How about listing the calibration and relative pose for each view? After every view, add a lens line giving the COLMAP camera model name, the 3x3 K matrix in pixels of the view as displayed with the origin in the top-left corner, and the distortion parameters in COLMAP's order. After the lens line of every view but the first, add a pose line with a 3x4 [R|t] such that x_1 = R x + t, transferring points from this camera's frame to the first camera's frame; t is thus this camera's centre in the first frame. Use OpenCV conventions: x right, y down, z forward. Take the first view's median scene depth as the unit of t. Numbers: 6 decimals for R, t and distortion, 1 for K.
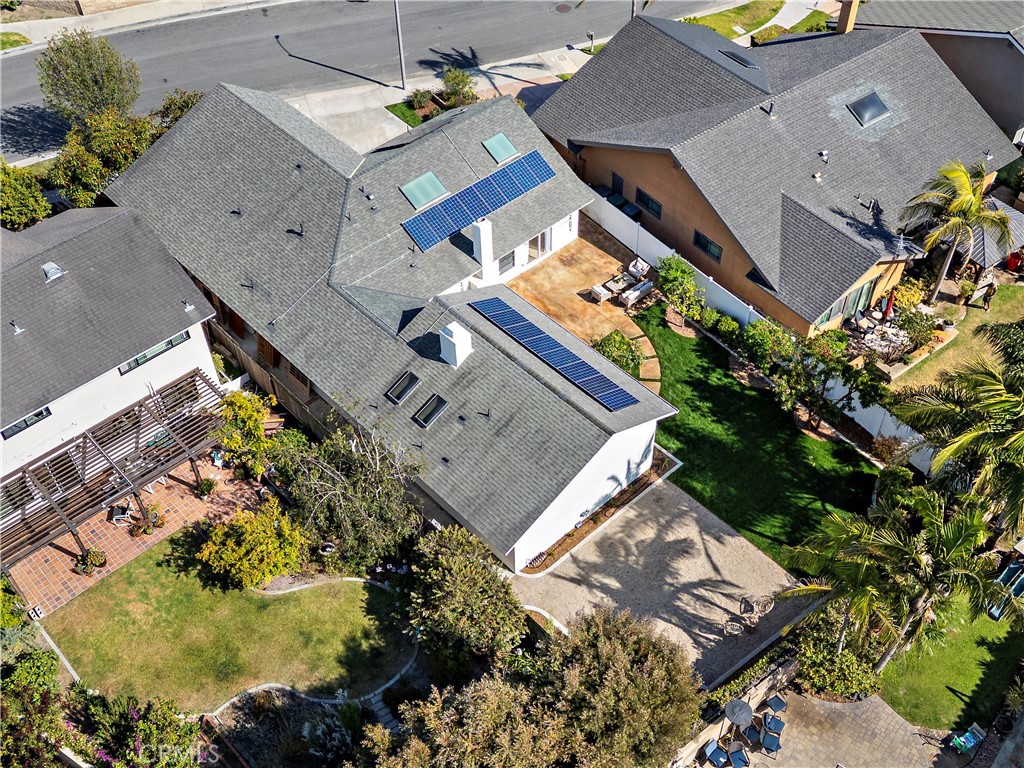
lens RADIAL K [[1075.7, 0, 512.0], [0, 1075.7, 384.0], [0, 0, 1]] dist [0.208300, -0.531594]
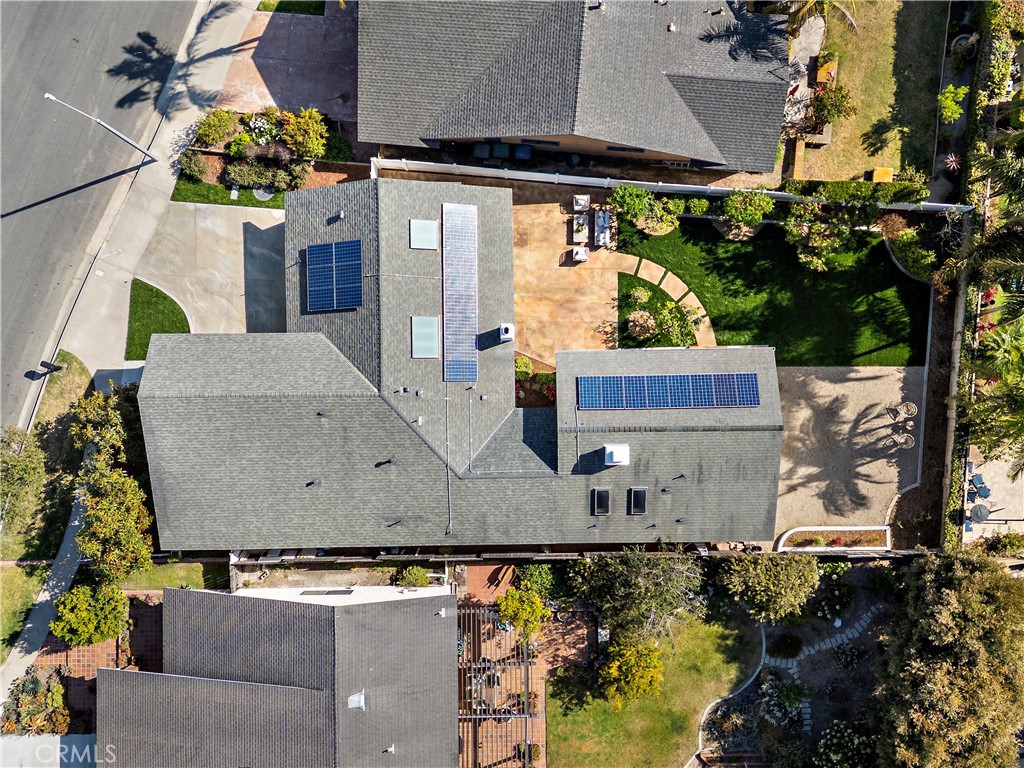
lens RADIAL K [[1075.7, 0, 512.0], [0, 1075.7, 384.0], [0, 0, 1]] dist [0.208300, -0.531594]
pose [[0.666085, -0.745697, 0.016364, -0.087956], [0.547450, 0.503668, 0.668294, -0.901013], [-0.506587, -0.436182, 0.743717, 0.225540]]
